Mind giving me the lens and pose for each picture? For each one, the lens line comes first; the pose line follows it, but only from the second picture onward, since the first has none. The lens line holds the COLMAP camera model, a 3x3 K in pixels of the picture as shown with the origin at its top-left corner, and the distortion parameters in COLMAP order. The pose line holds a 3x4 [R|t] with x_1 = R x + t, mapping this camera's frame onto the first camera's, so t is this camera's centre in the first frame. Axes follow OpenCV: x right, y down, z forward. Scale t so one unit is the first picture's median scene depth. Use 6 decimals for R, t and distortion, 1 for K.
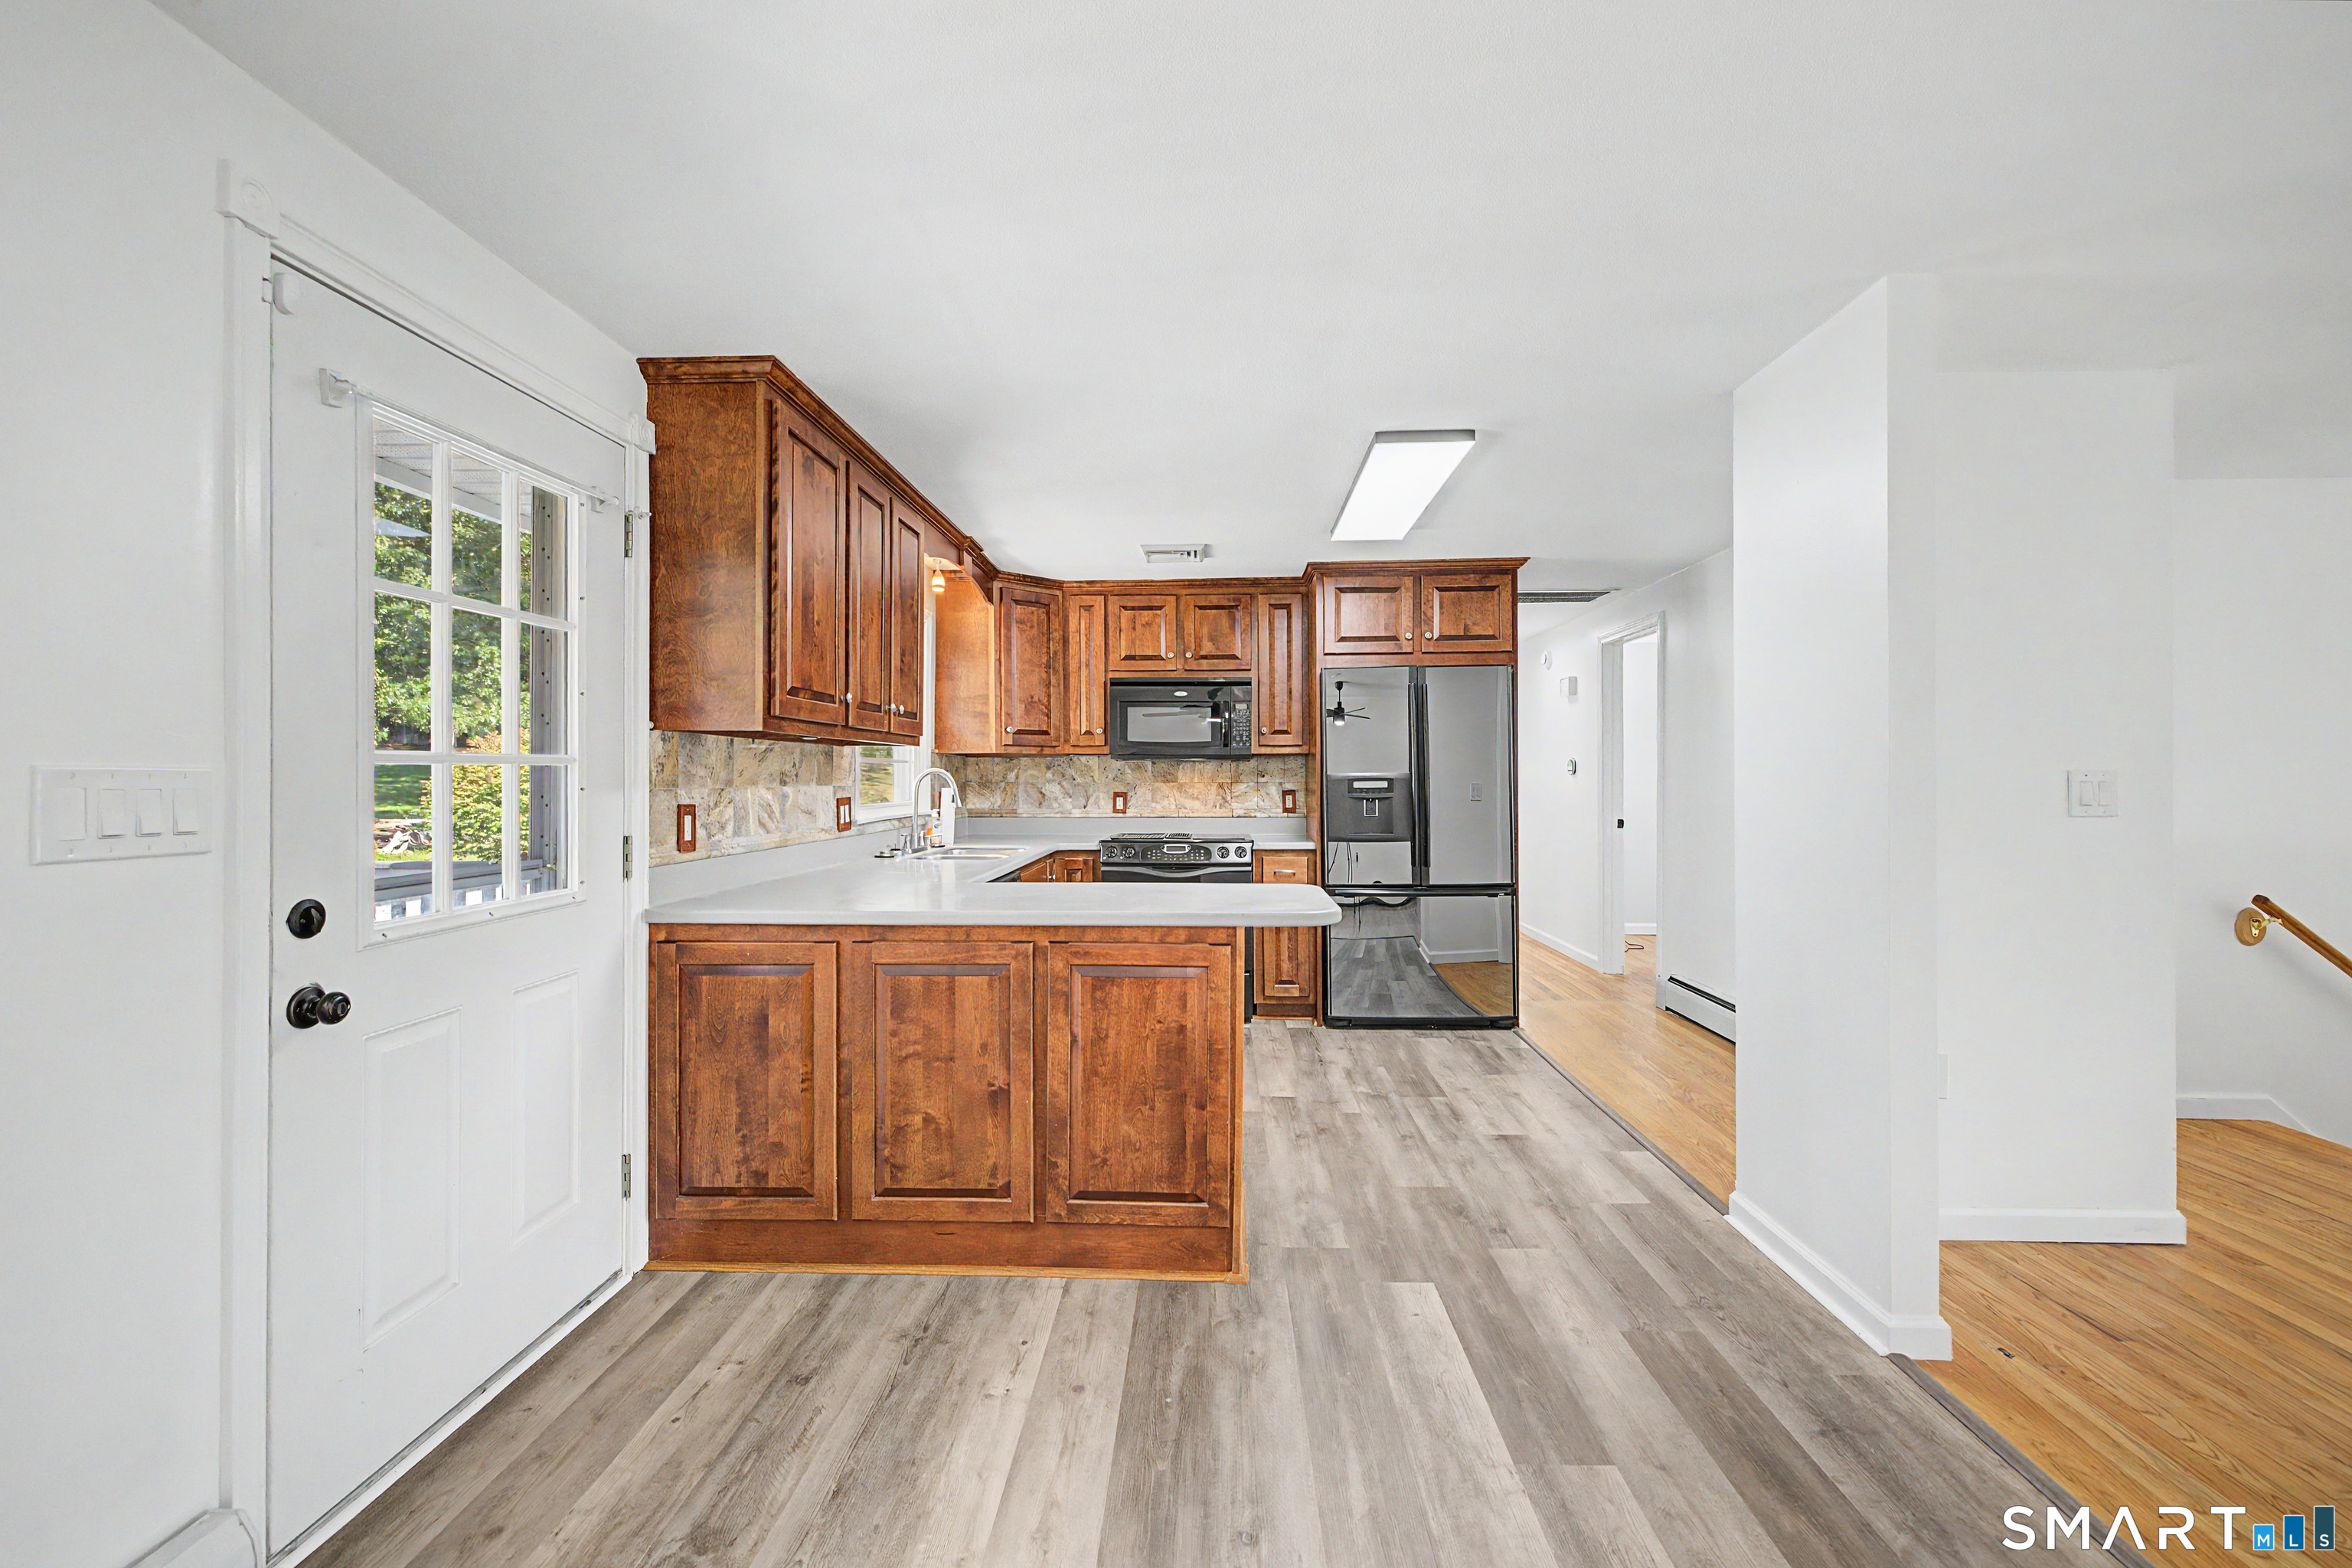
lens RADIAL K [[1005.9, 0, 1215.8], [0, 1005.9, 772.4], [0, 0, 1]] dist [0.008127, -0.000208]
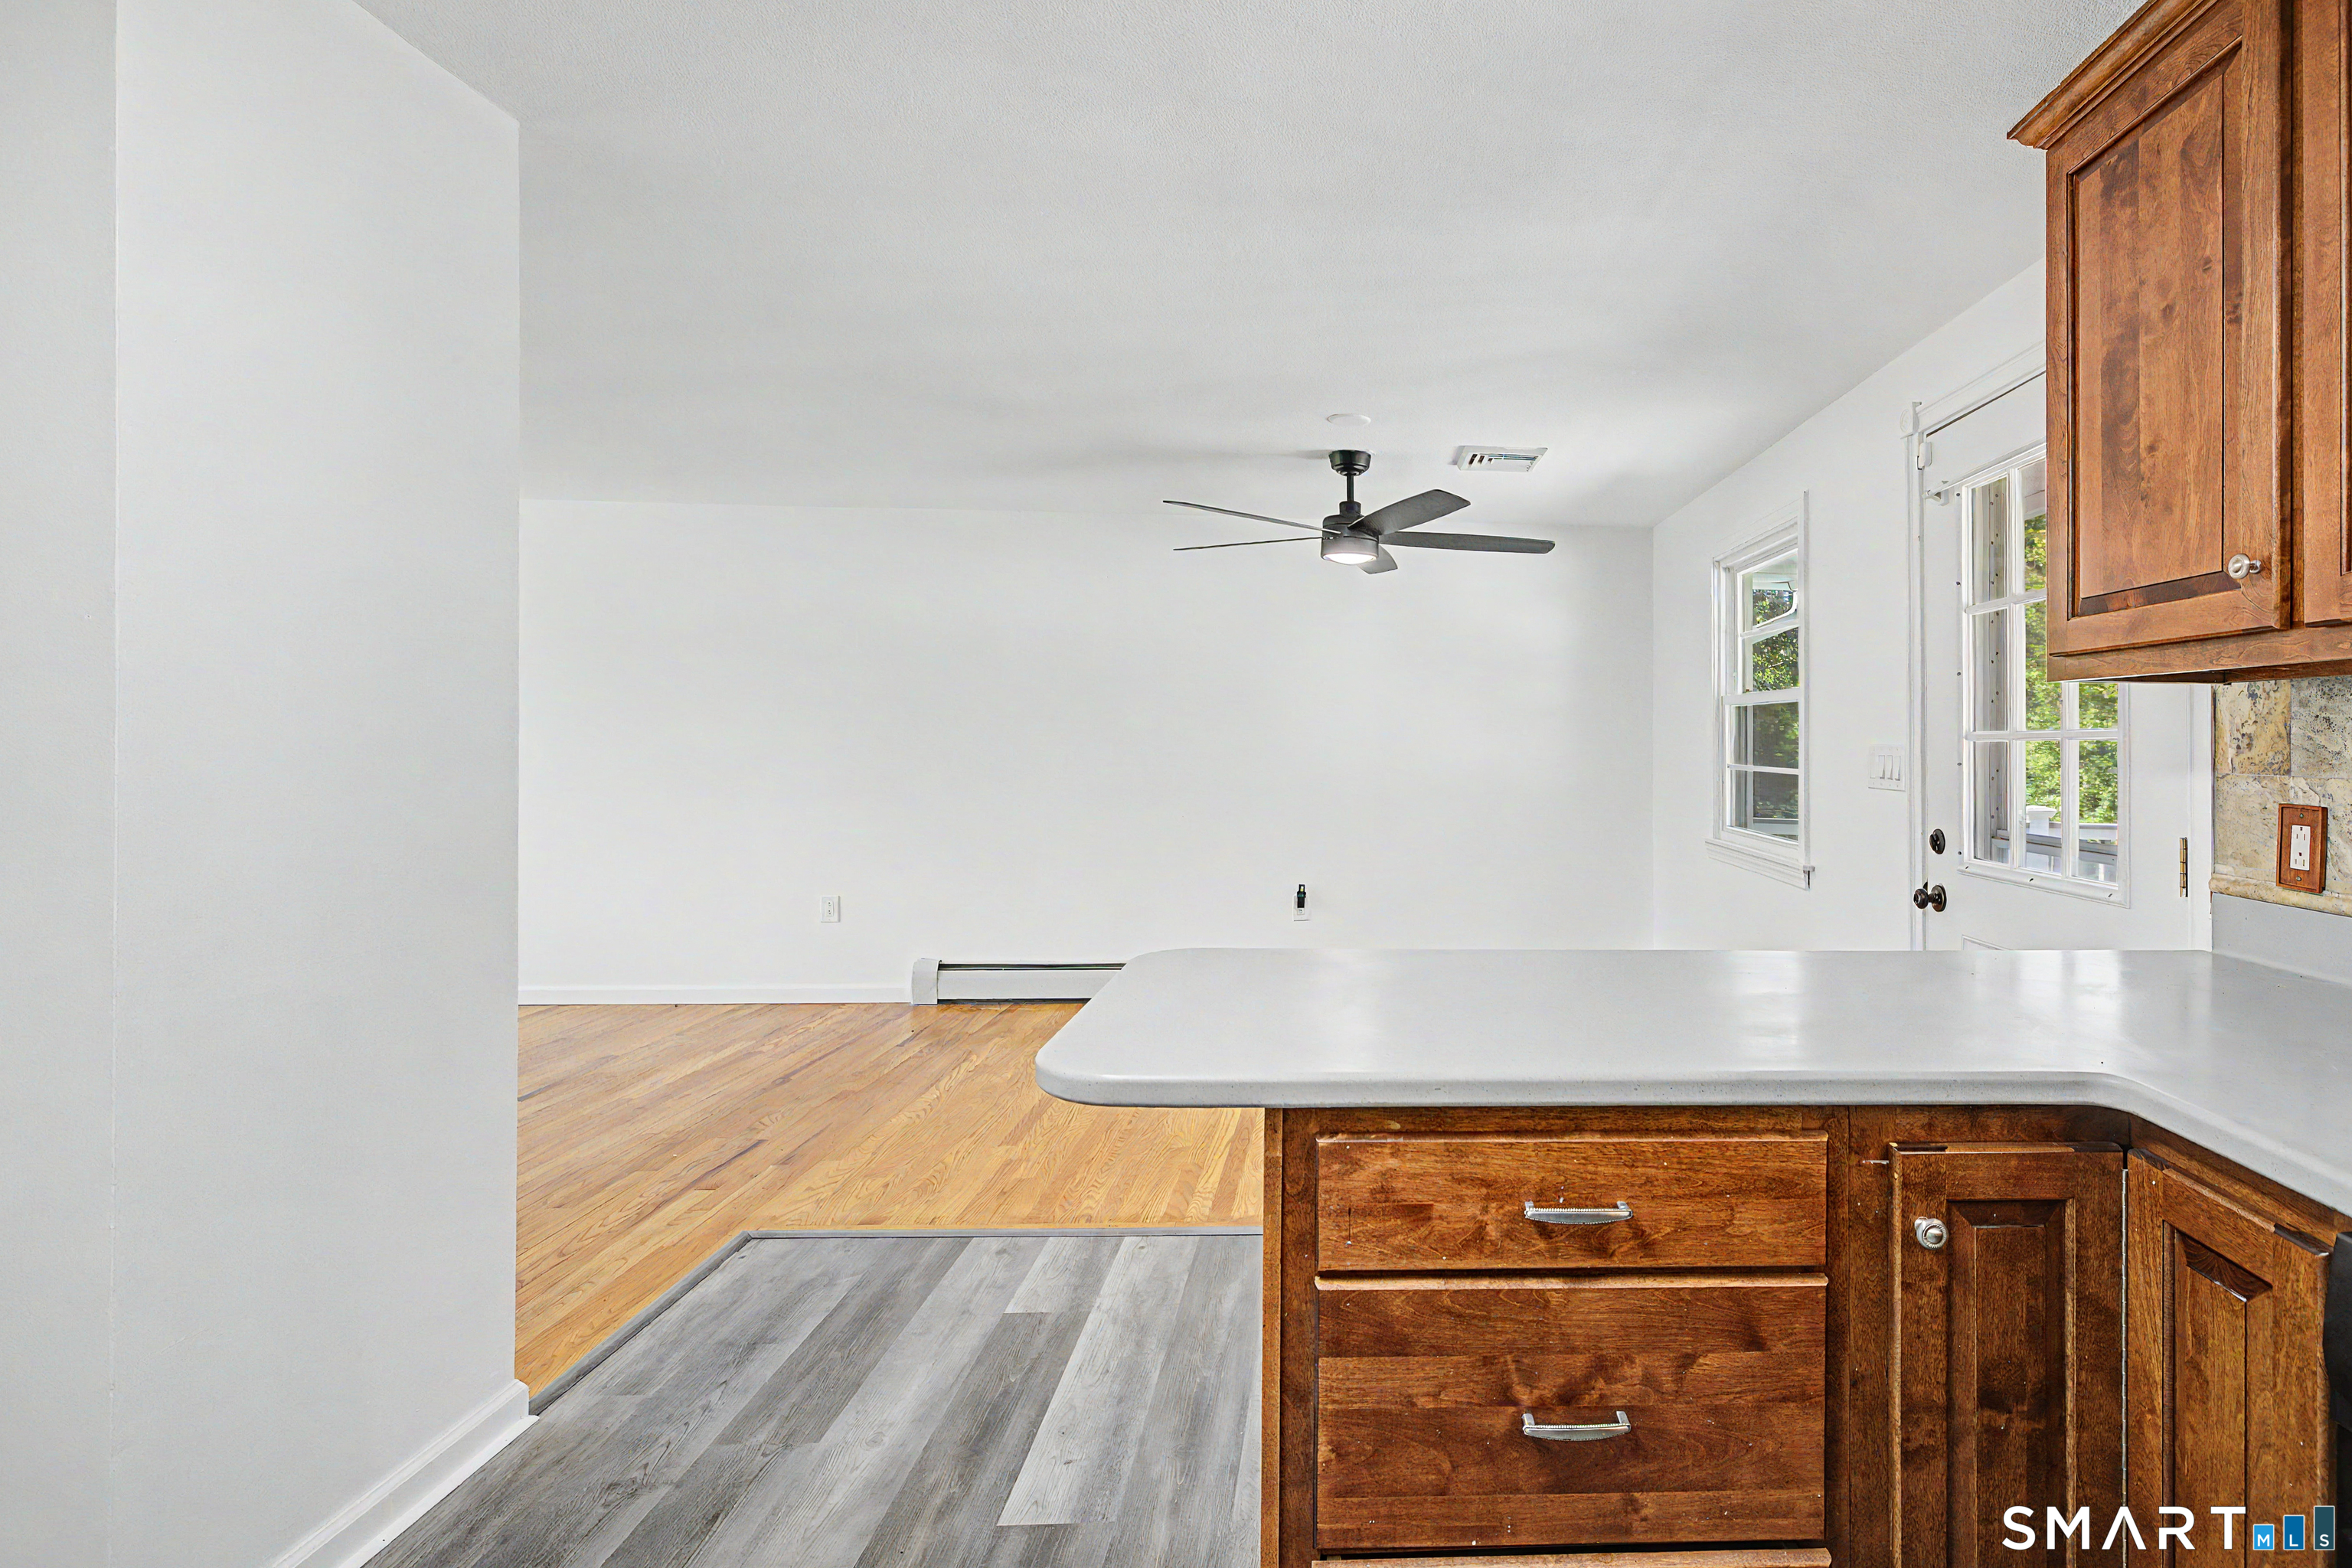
lens RADIAL K [[1122.2, 0, 1448.2], [0, 1122.2, 744.8], [0, 0, 1]] dist [0.001447, 0.000042]
pose [[-0.996296, -0.012468, -0.085078, 0.000435], [-0.012377, 0.999922, -0.001603, 0.004189], [0.085092, -0.000544, -0.996373, 1.359009]]
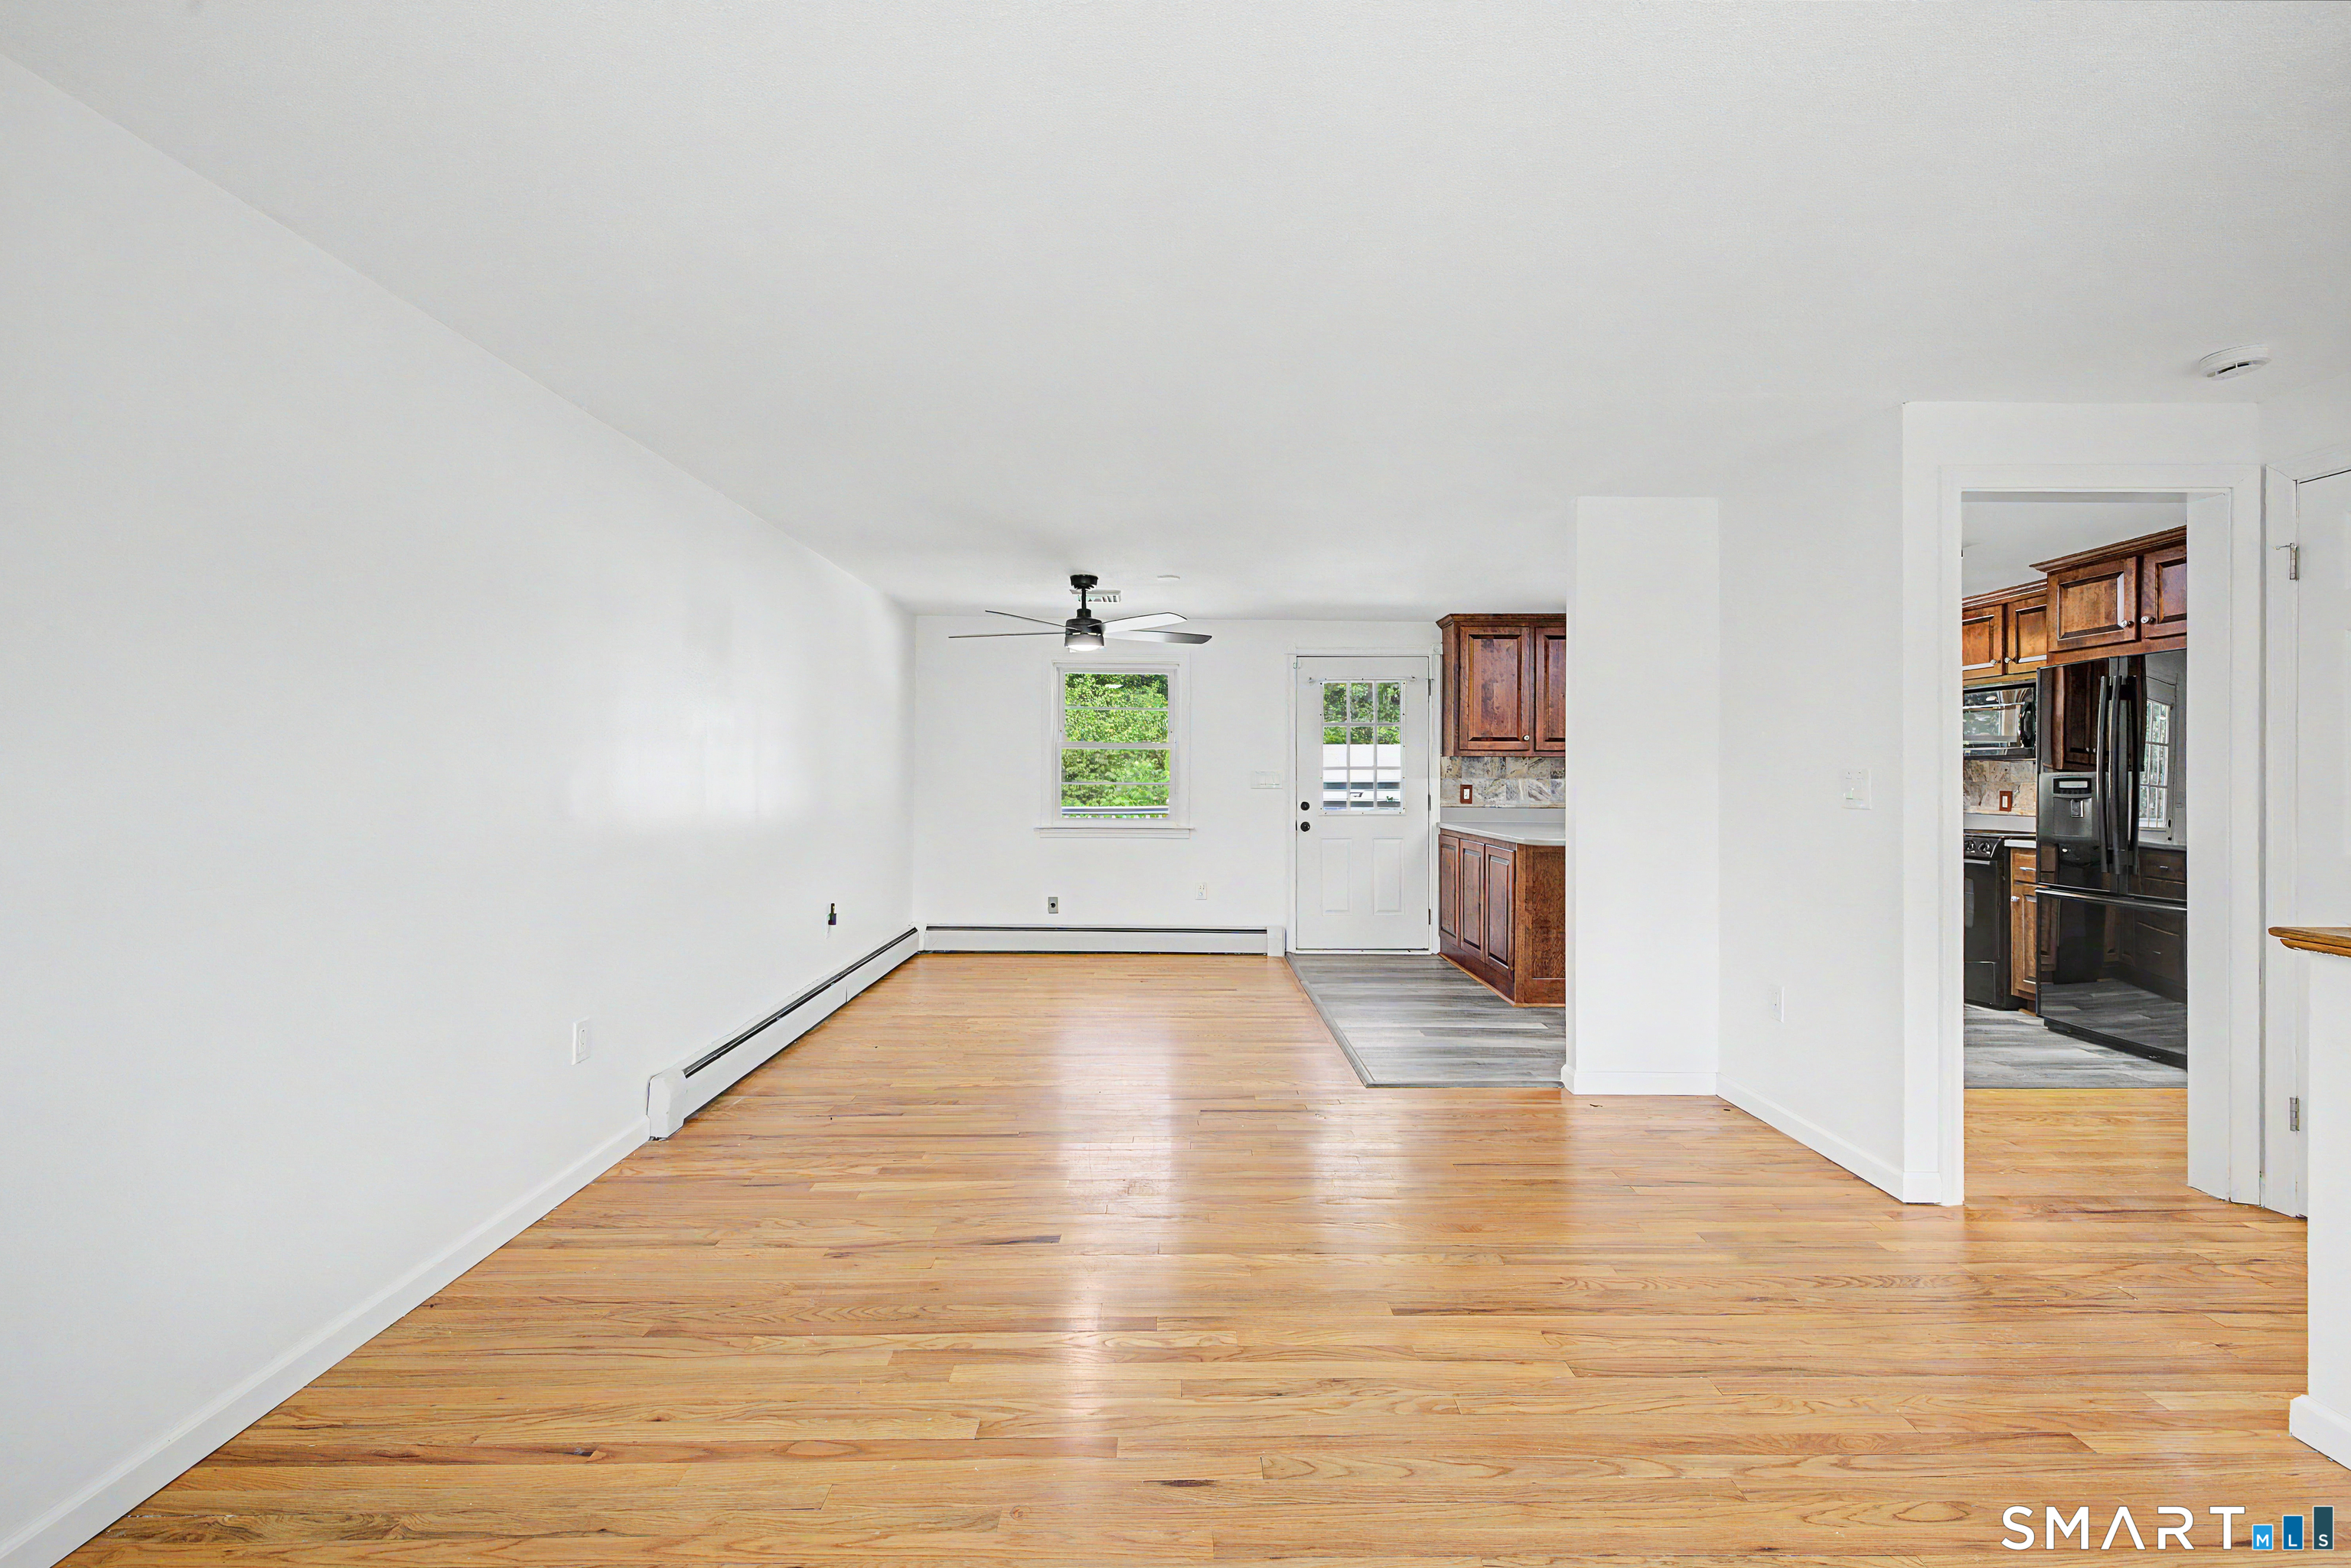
lens RADIAL K [[982.6, 0, 1151.4], [0, 982.6, 776.4], [0, 0, 1]] dist [0.002188, 0.000333]
pose [[0.011757, 0.002696, -0.999927, 1.665773], [-0.001392, 0.999995, 0.002680, 0.004491], [0.999930, 0.001360, 0.011761, 0.153541]]
